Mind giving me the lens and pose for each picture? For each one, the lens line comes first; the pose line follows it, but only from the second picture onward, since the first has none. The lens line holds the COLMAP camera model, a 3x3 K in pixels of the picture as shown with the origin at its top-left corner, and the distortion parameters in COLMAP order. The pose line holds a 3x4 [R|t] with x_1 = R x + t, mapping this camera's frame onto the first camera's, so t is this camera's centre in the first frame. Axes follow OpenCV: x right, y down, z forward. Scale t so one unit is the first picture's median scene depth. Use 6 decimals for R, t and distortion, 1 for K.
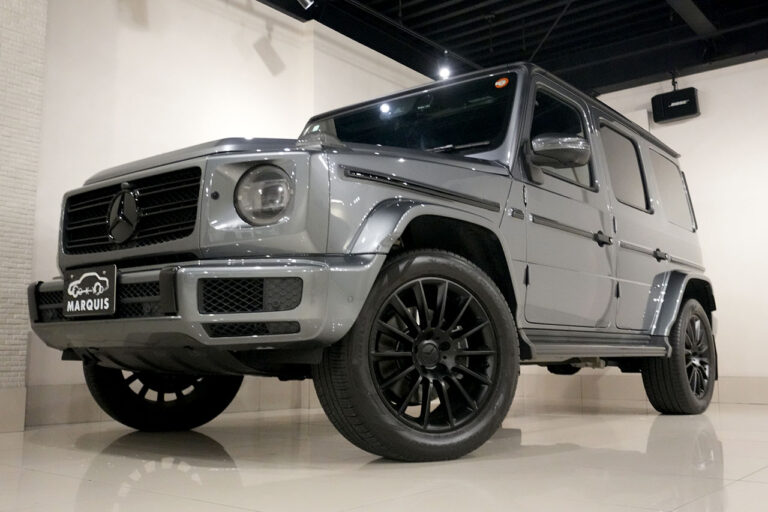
lens RADIAL K [[756.3, 0, 385.9], [0, 756.3, 321.2], [0, 0, 1]] dist [-0.056669, 0.000000]
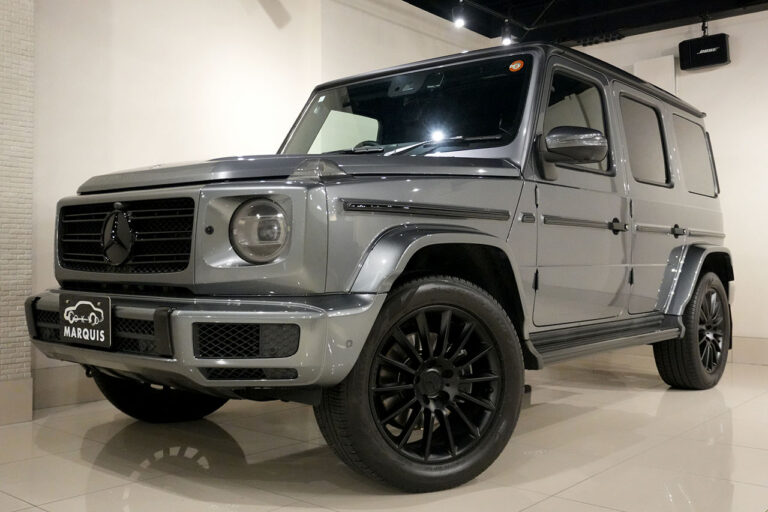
lens RADIAL K [[756.3, 0, 383.2], [0, 756.3, 328.3], [0, 0, 1]] dist [-0.056669, 0.000000]
pose [[0.999691, 0.009023, -0.023152, 0.016524], [-0.006063, 0.992153, 0.124887, -0.147738], [0.024097, -0.124708, 0.991901, 0.033925]]
